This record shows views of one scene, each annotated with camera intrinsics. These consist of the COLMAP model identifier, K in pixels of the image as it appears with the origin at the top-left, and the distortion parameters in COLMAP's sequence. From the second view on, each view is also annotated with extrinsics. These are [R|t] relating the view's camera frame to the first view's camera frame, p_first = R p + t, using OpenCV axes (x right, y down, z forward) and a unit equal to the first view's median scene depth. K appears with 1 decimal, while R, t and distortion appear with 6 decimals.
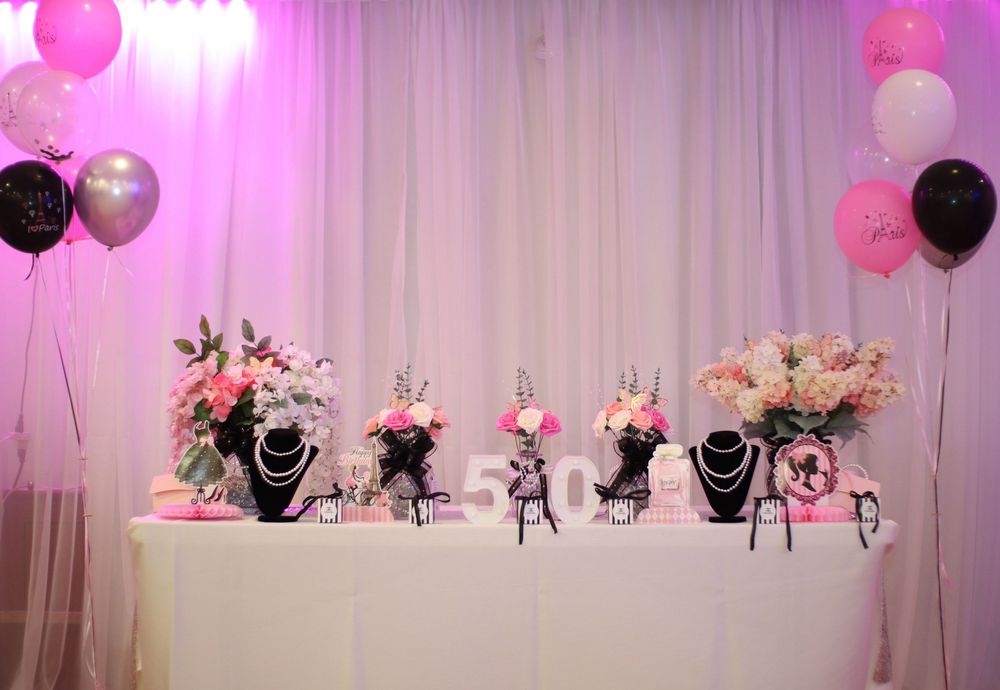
lens RADIAL K [[1694.9, 0, 500.6], [0, 1694.9, 344.1], [0, 0, 1]] dist [-0.135291, 0.000000]
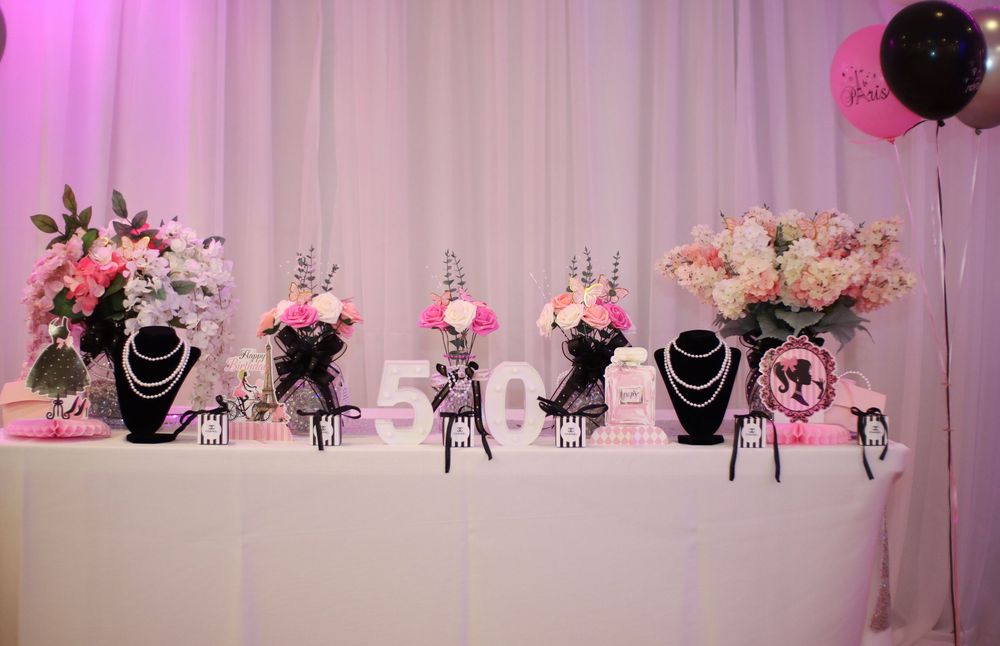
lens RADIAL K [[1602.5, 0, 499.0], [0, 1602.5, 323.7], [0, 0, 1]] dist [-0.187188, 0.000000]
pose [[0.999603, 0.001172, 0.028133, 0.014561], [-0.003551, 0.996406, 0.084634, -0.016801], [-0.027933, -0.084700, 0.996015, 0.233158]]
